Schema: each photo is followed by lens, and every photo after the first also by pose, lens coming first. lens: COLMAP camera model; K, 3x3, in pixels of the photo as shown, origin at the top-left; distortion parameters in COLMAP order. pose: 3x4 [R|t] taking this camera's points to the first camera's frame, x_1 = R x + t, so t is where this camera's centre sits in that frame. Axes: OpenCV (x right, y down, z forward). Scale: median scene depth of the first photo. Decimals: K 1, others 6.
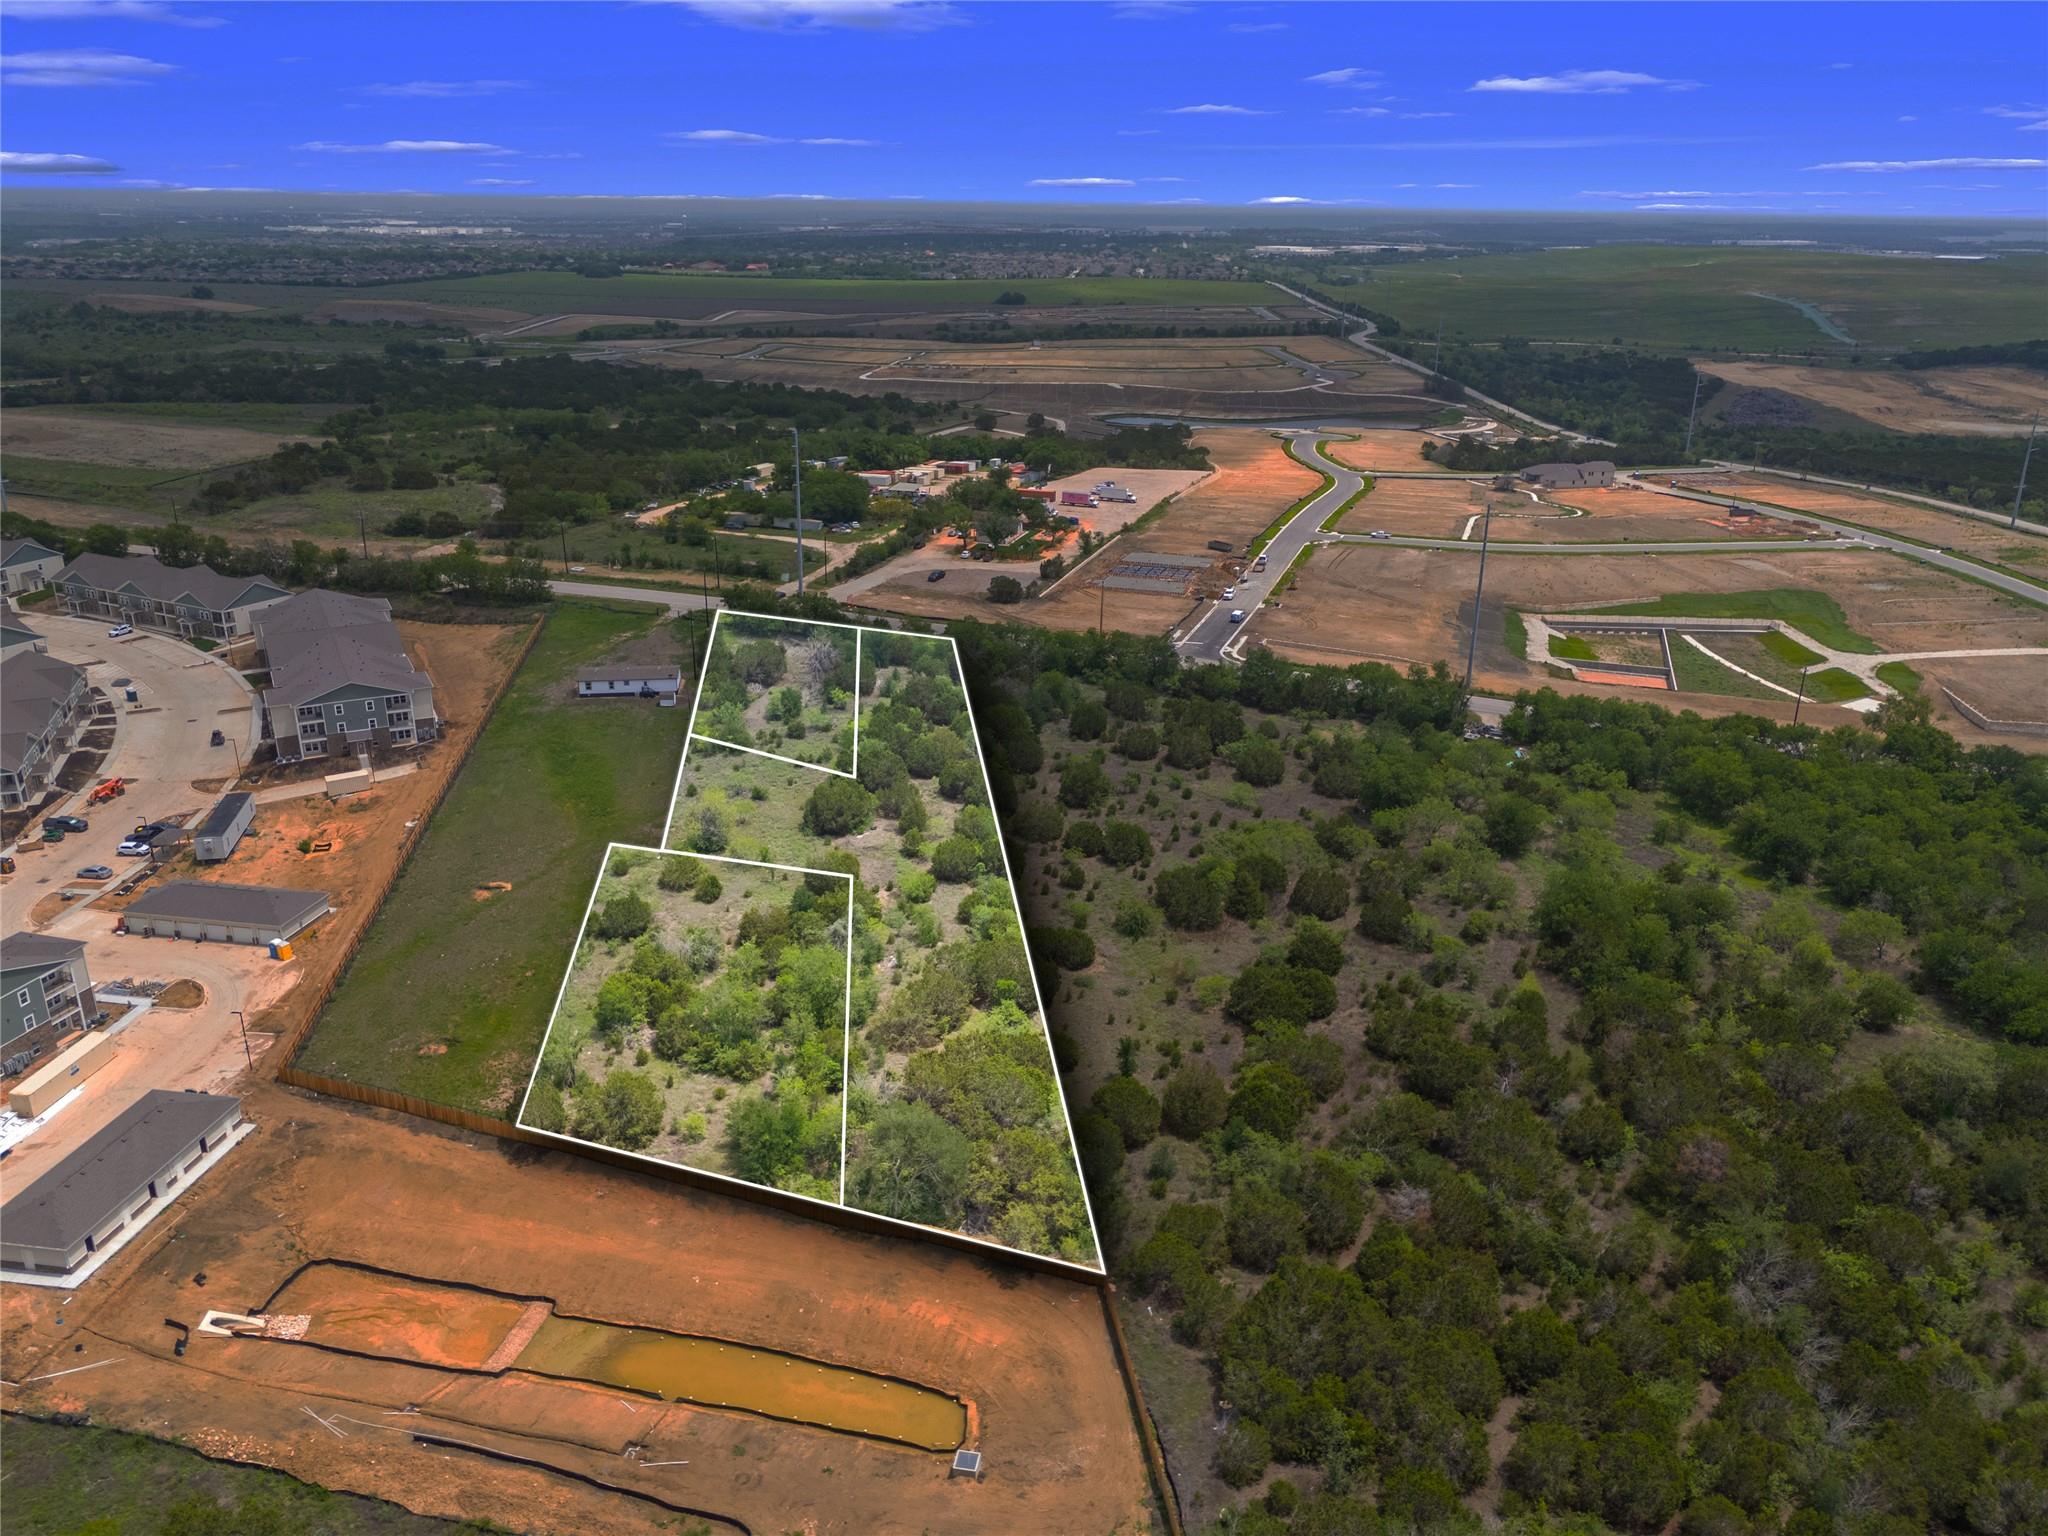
lens RADIAL K [[1497.8, 0, 1027.6], [0, 1497.8, 774.1], [0, 0, 1]] dist [0.065492, -0.063712]
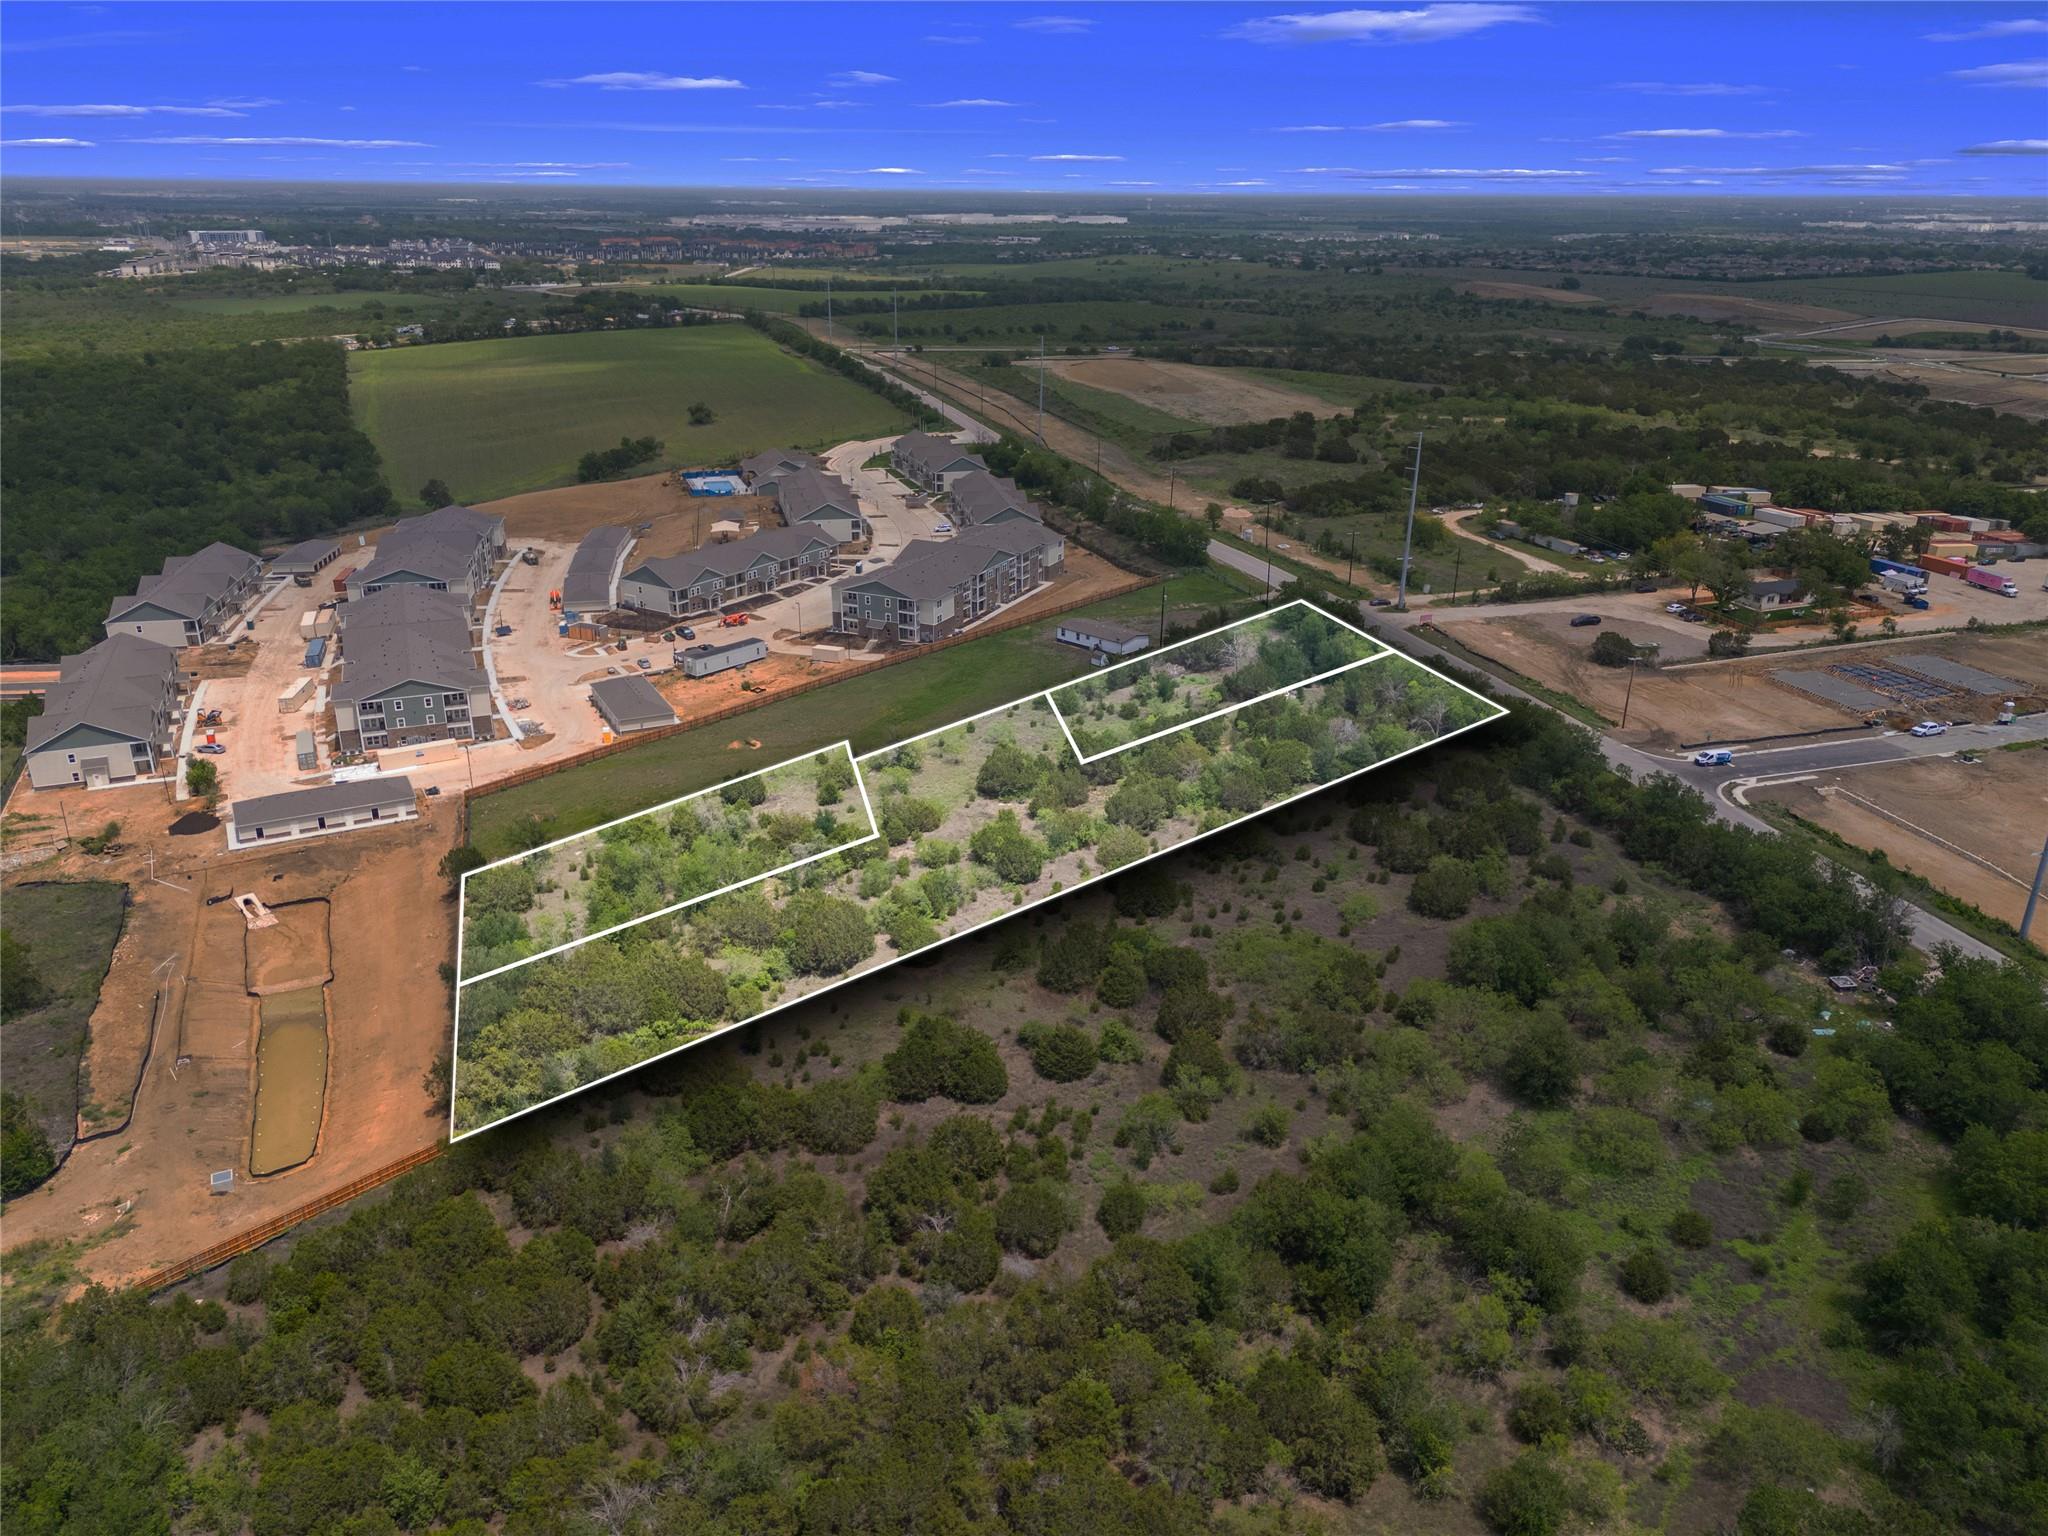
lens RADIAL K [[1497.8, 0, 1027.6], [0, 1497.8, 774.1], [0, 0, 1]] dist [0.065492, -0.063712]
pose [[0.601567, 0.281341, -0.747640, 0.546769], [-0.279897, 0.950830, 0.132591, -0.098930], [0.748181, 0.129500, 0.650734, 0.284780]]
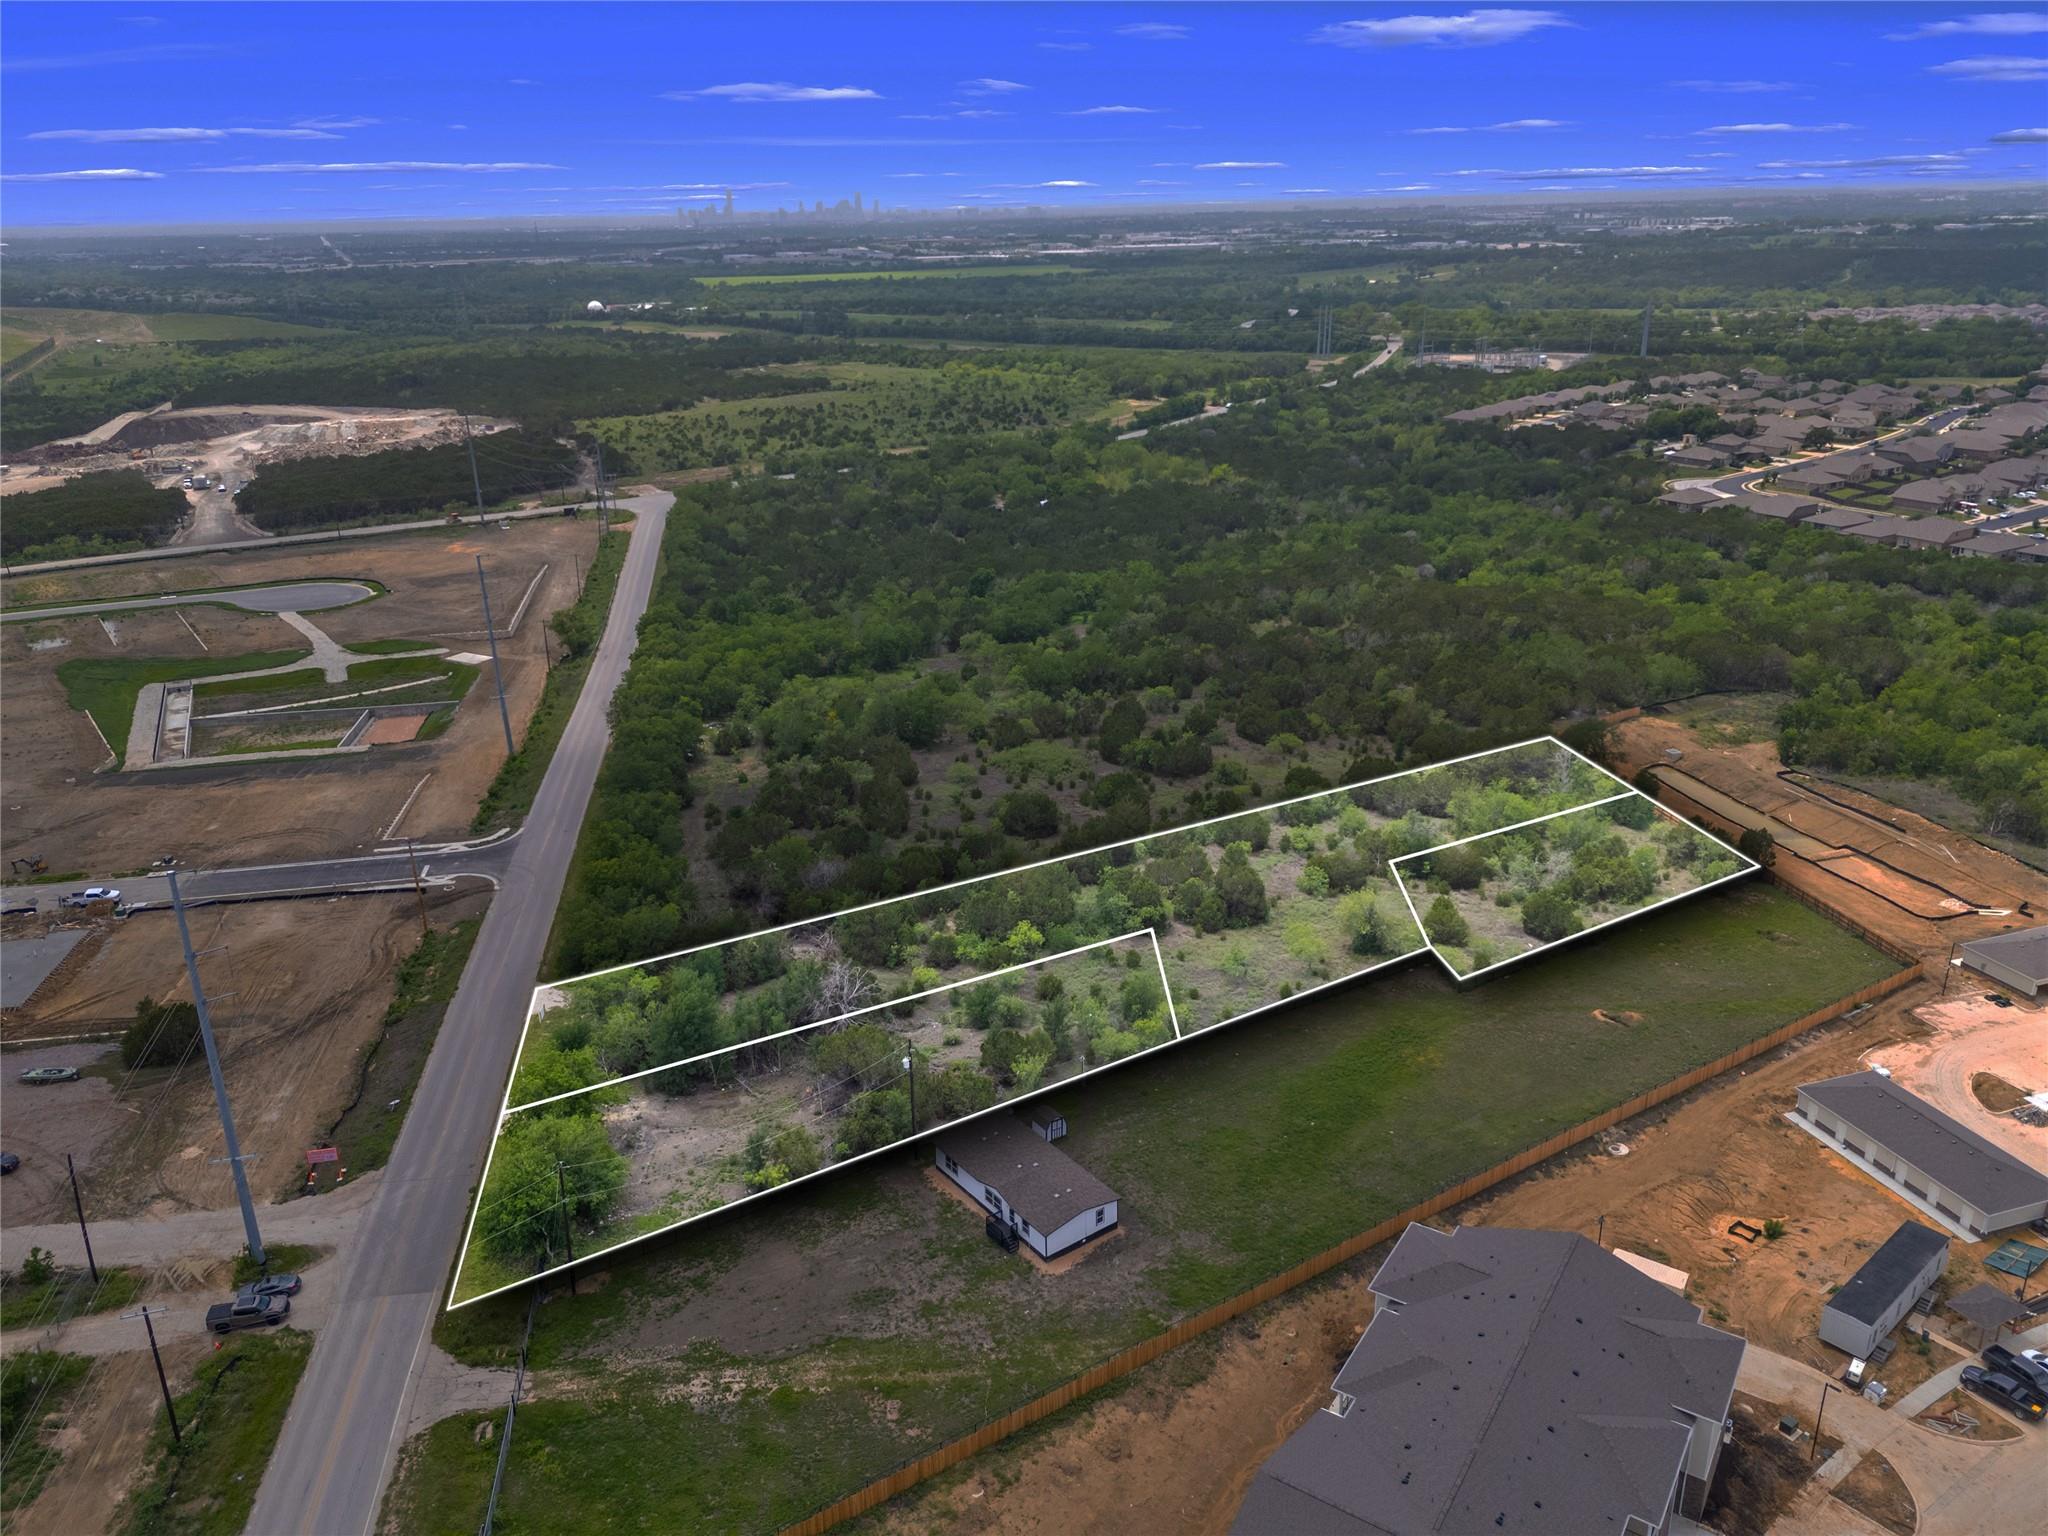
lens RADIAL K [[1497.8, 0, 1027.6], [0, 1497.8, 774.1], [0, 0, 1]] dist [0.065492, -0.063712]
pose [[-0.481594, -0.312860, 0.818649, -0.651323], [0.319878, 0.806916, 0.496553, -0.433378], [-0.815932, 0.501005, -0.288528, 1.109316]]
